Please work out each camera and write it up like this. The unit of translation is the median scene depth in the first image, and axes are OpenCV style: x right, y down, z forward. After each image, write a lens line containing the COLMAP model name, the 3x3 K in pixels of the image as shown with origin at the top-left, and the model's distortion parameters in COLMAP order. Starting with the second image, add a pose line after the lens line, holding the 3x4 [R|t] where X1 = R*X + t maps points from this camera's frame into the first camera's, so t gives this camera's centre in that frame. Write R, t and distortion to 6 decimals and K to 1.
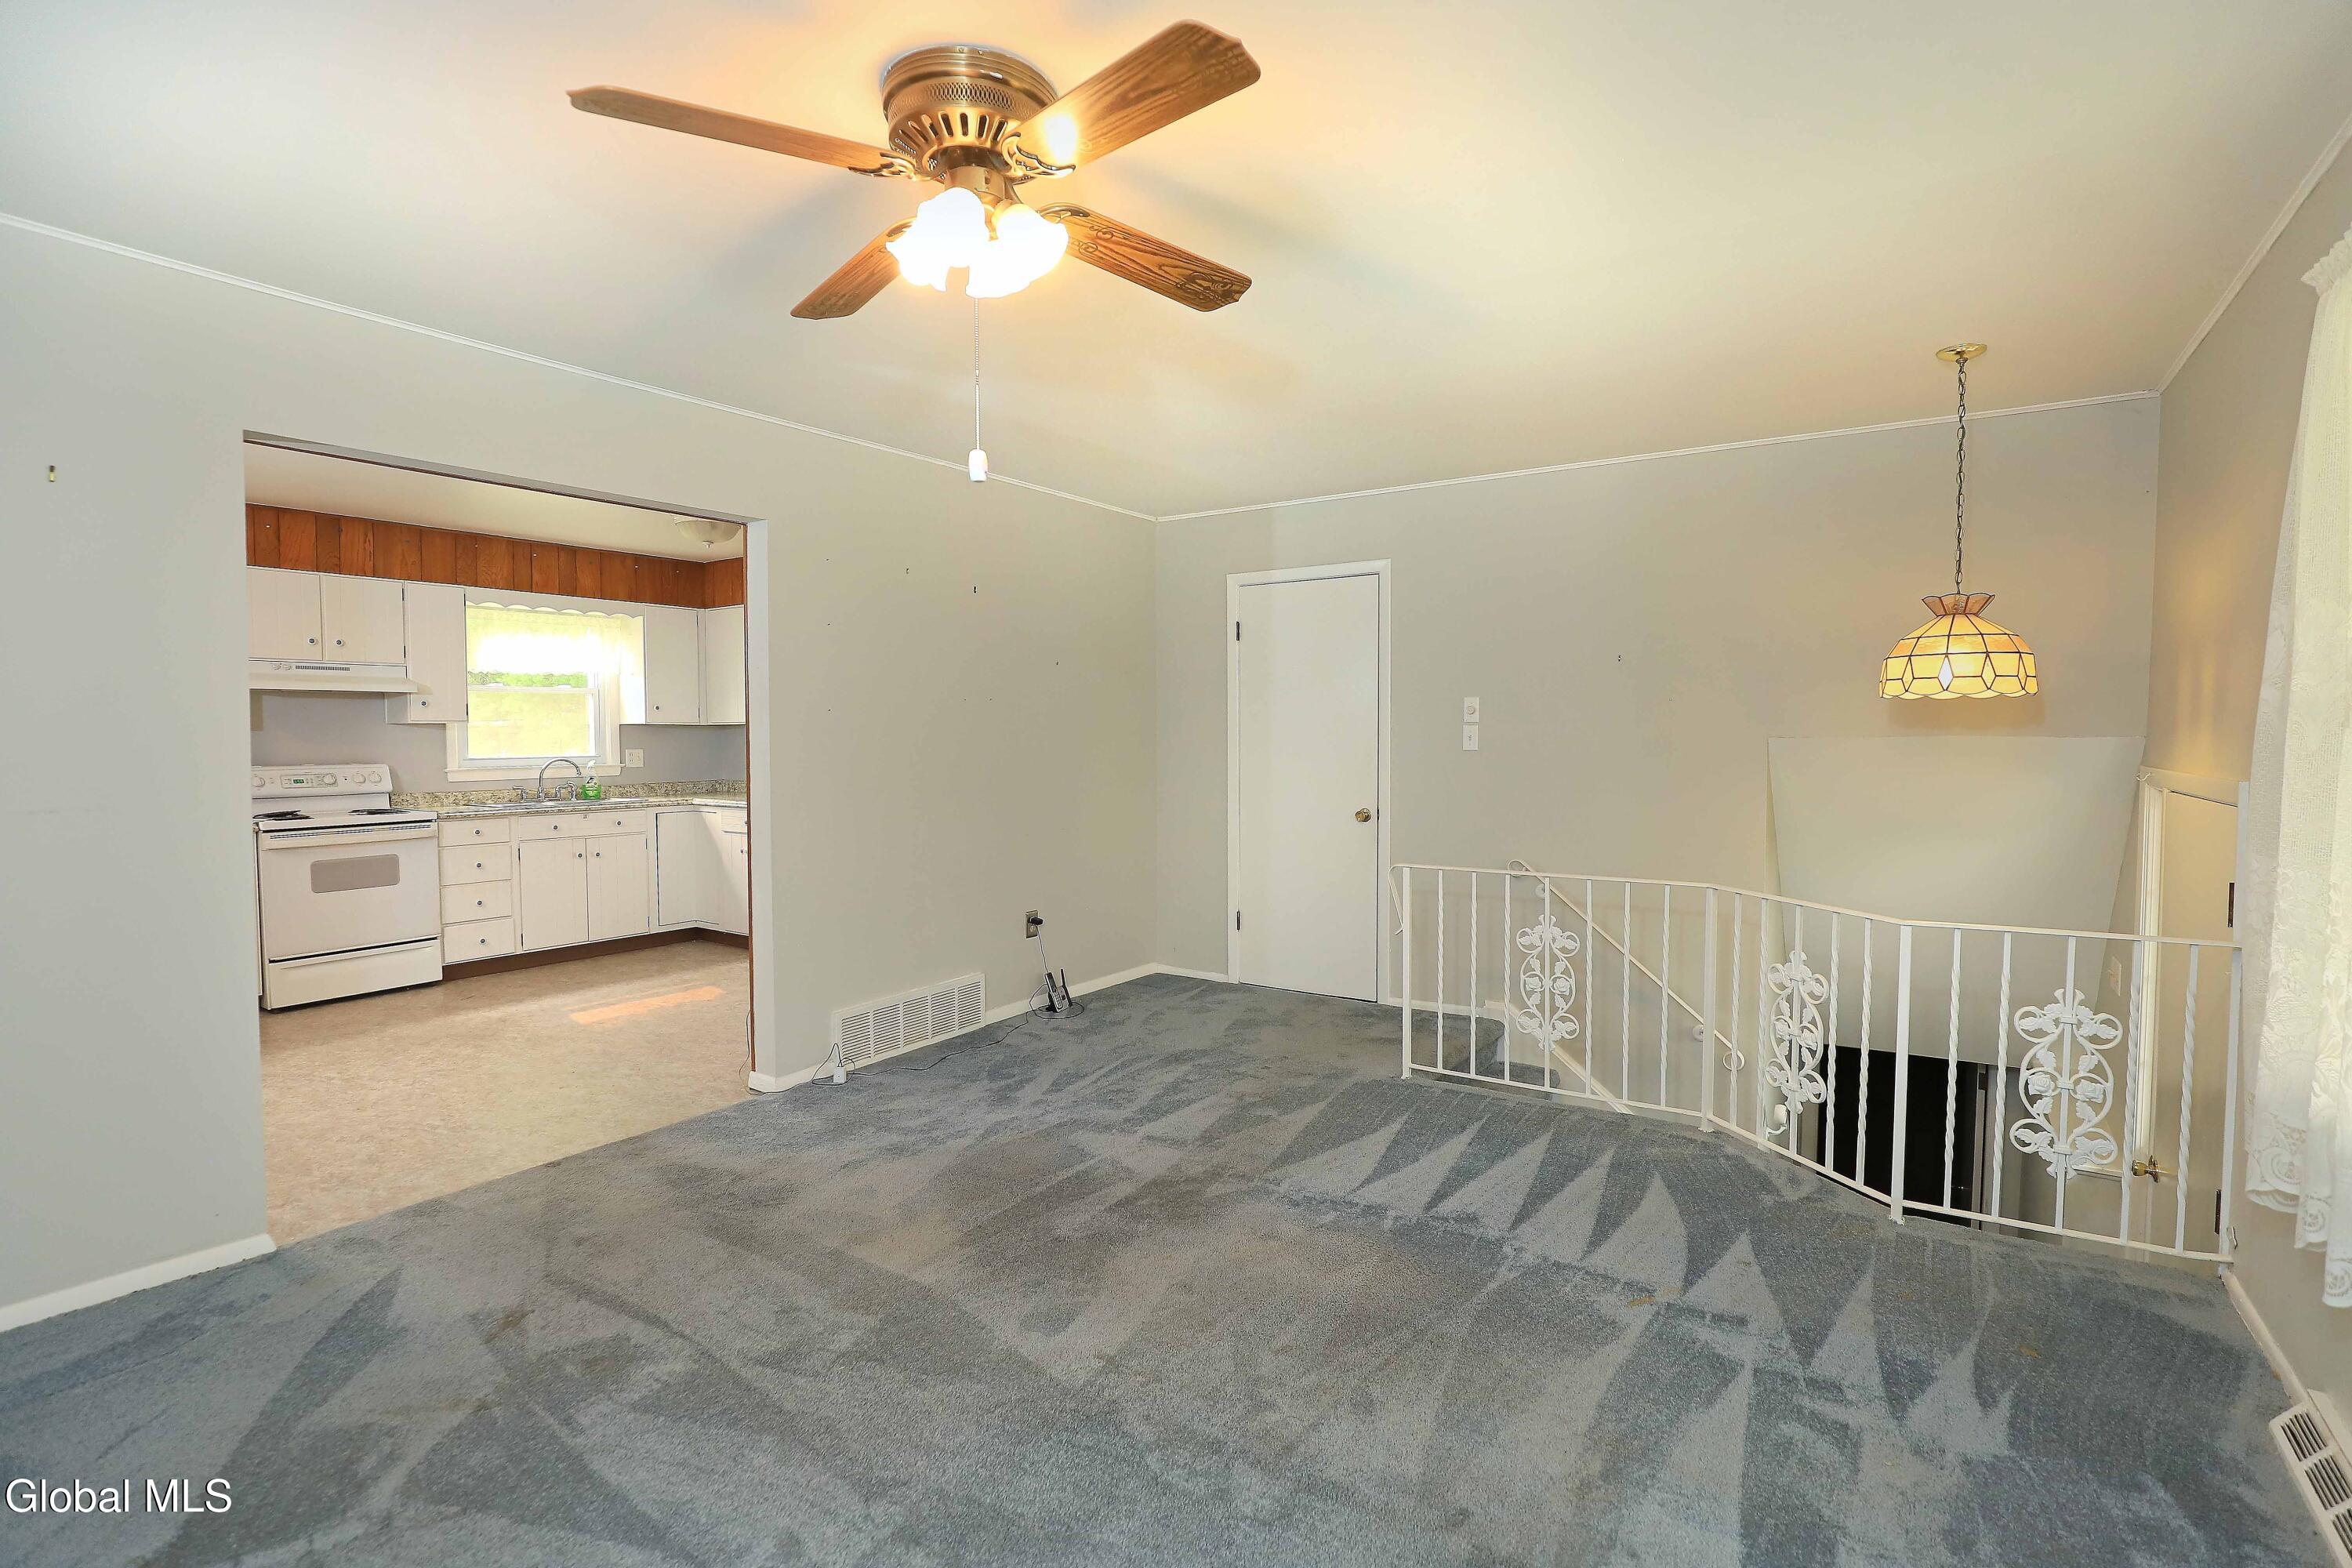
lens RADIAL K [[1150.4, 0, 1183.4], [0, 1150.4, 783.7], [0, 0, 1]] dist [-0.001599, -0.000027]
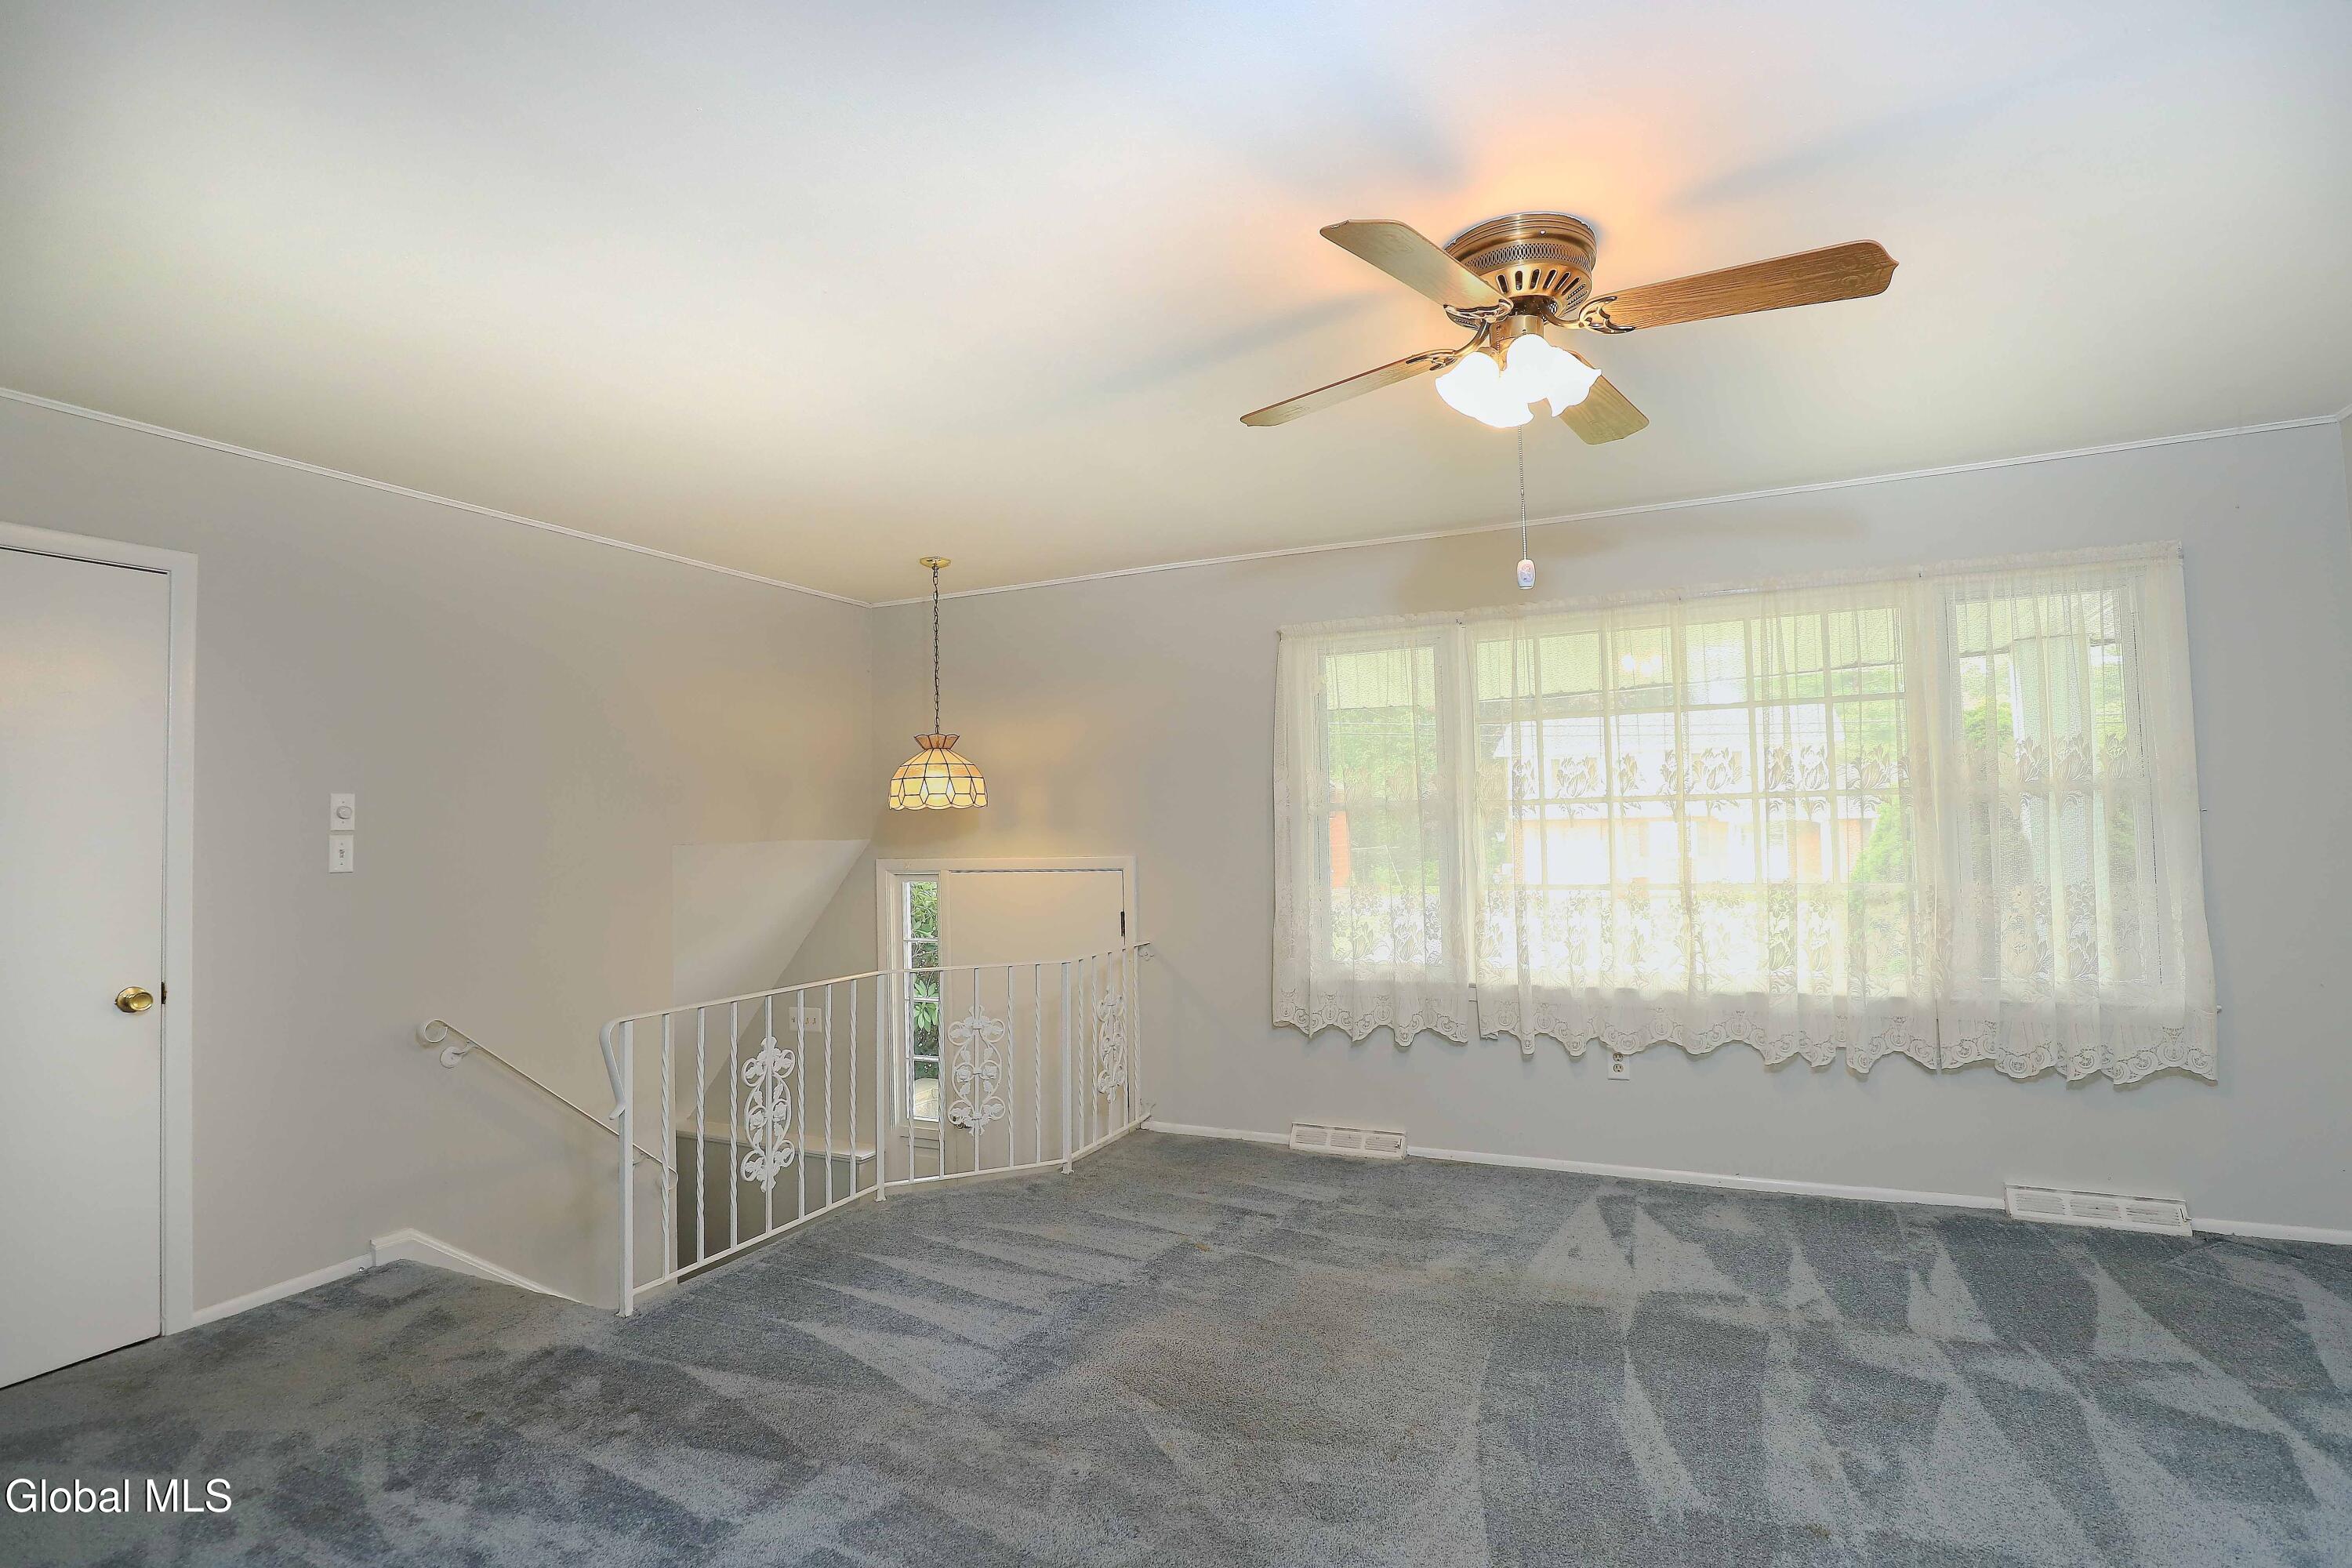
lens RADIAL K [[1150.4, 0, 1183.4], [0, 1150.4, 783.7], [0, 0, 1]] dist [-0.001599, -0.000027]
pose [[-0.150047, 0.042372, 0.987771, -0.640766], [0.065293, 0.997325, -0.032864, -0.034603], [-0.986521, 0.059563, -0.152412, 0.802525]]
